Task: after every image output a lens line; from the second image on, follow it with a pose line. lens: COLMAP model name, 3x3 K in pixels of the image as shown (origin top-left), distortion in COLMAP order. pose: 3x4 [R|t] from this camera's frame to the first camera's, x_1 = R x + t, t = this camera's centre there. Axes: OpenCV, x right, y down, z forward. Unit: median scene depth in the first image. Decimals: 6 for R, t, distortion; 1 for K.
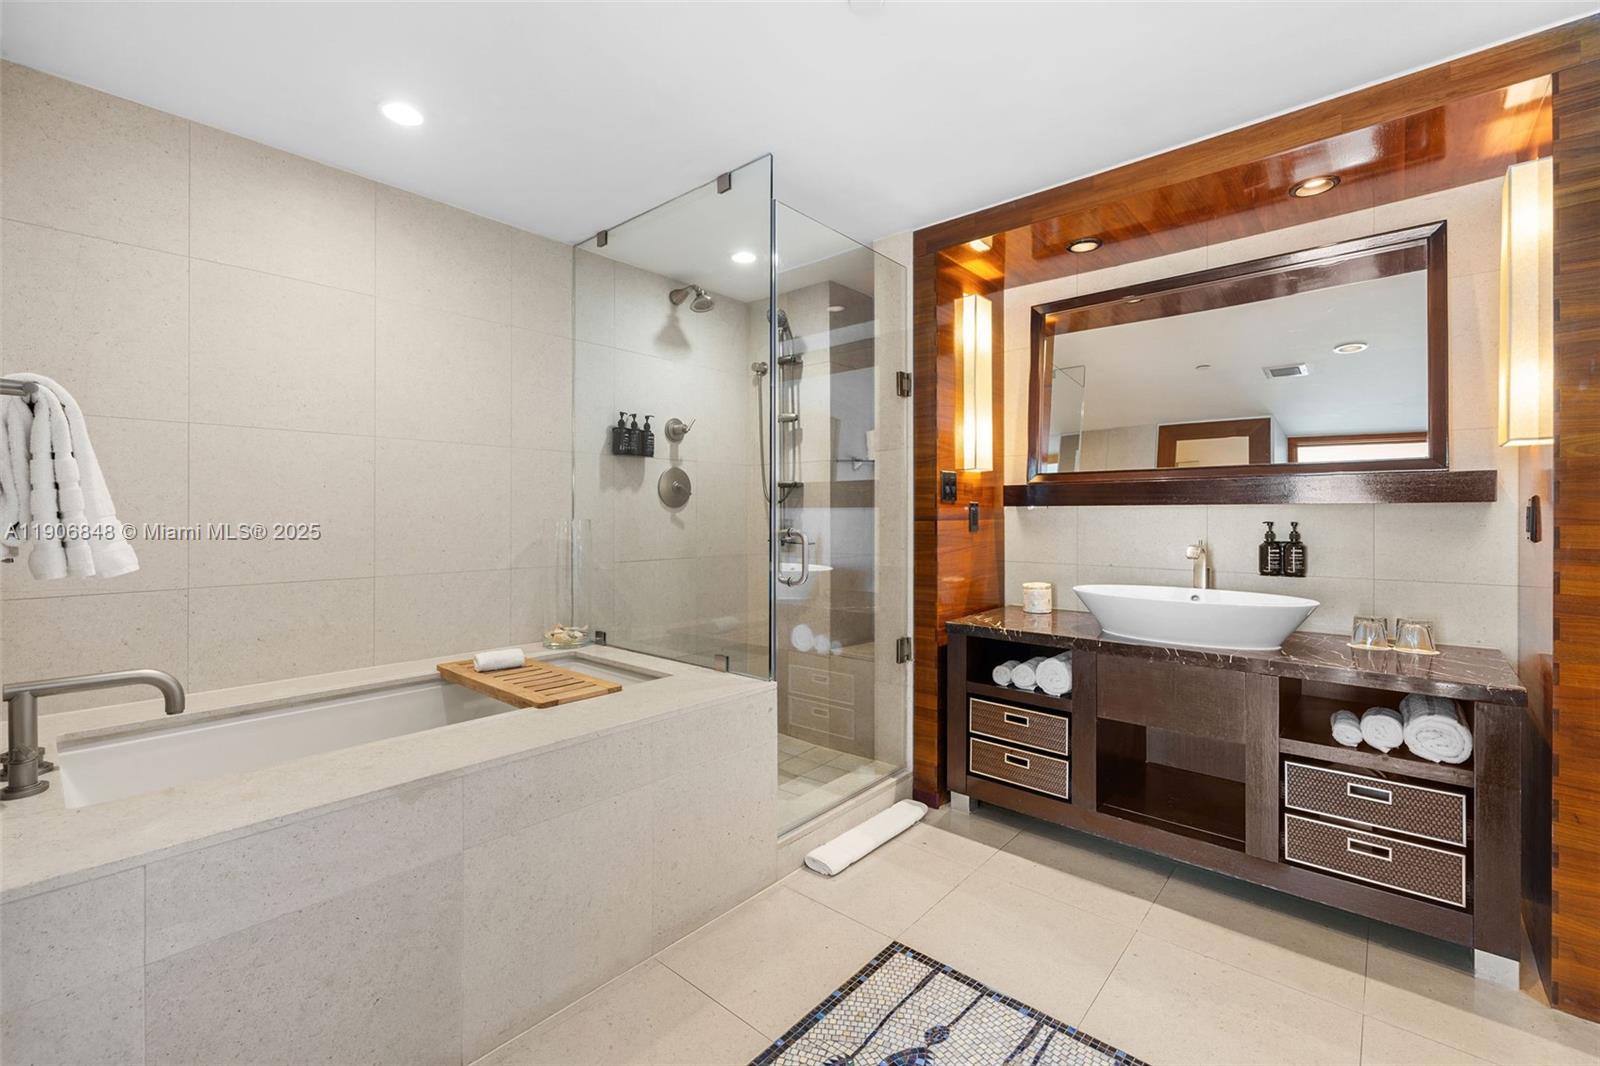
lens RADIAL K [[675.5, 0, 795.0], [0, 675.5, 509.1], [0, 0, 1]] dist [-0.000135, -0.000016]
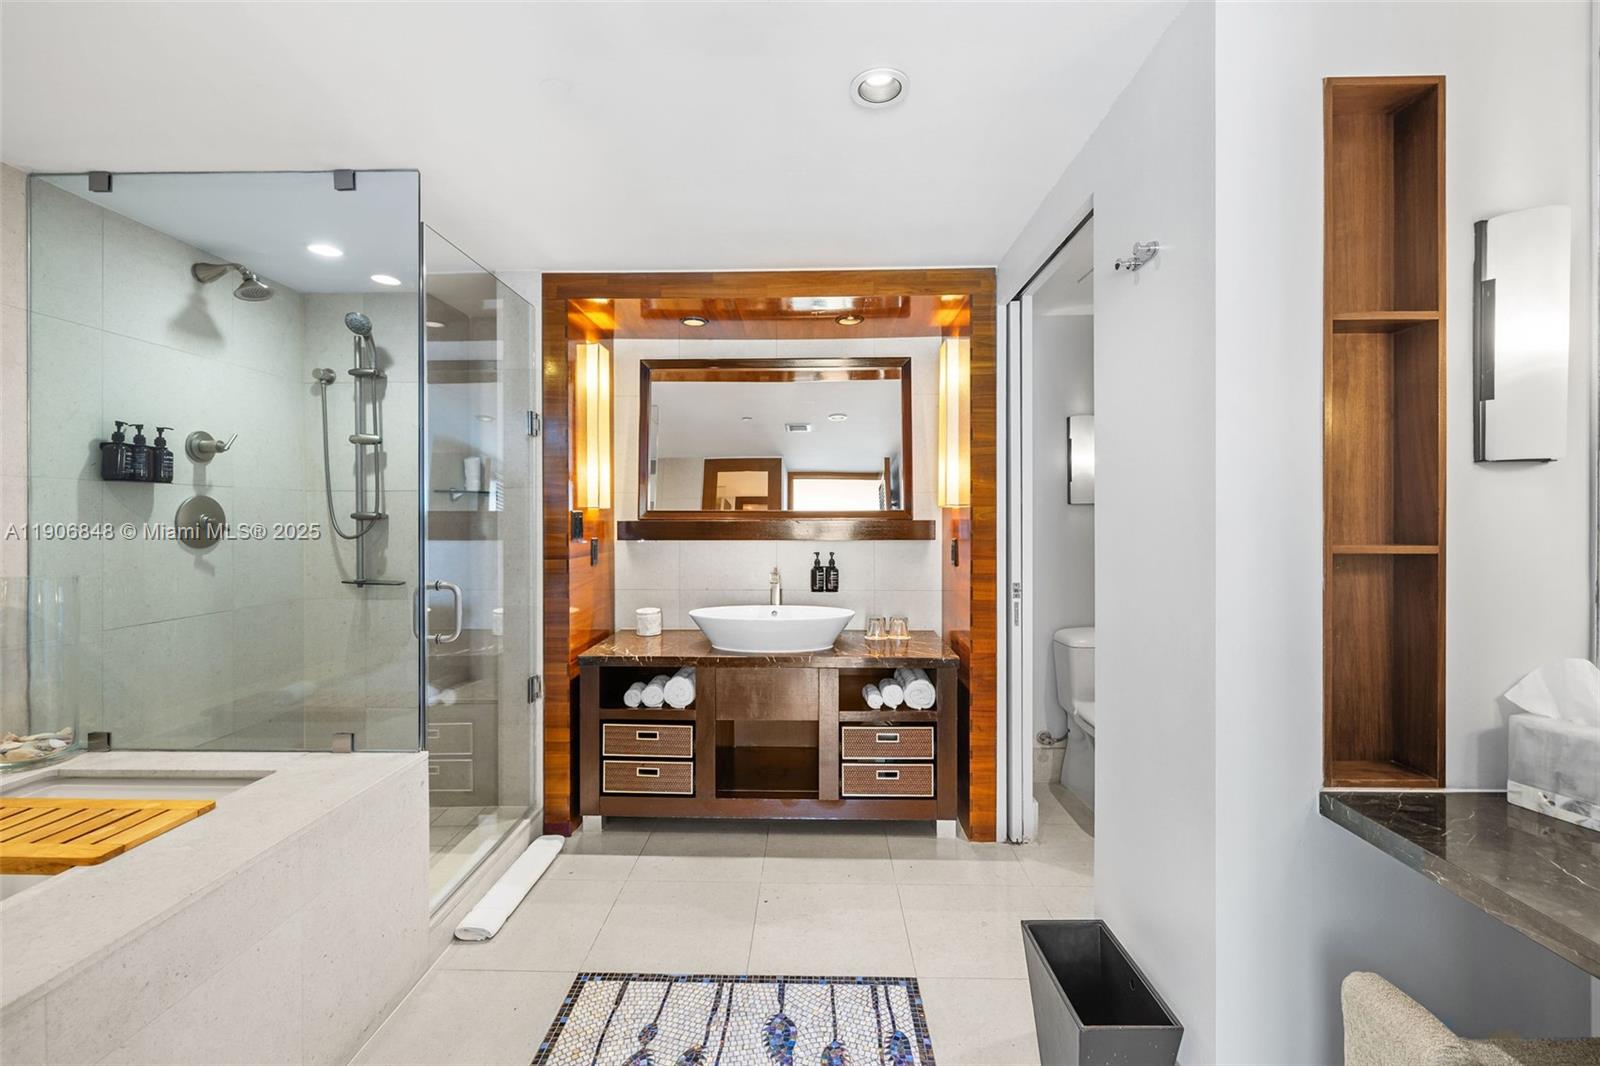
lens RADIAL K [[661.5, 0, 799.5], [0, 661.5, 515.7], [0, 0, 1]] dist [-0.001762, -0.000317]
pose [[0.770328, 0.001992, 0.637645, -0.176692], [-0.003013, 0.999995, 0.000516, -0.055036], [-0.637641, -0.002319, 0.770330, -0.009813]]
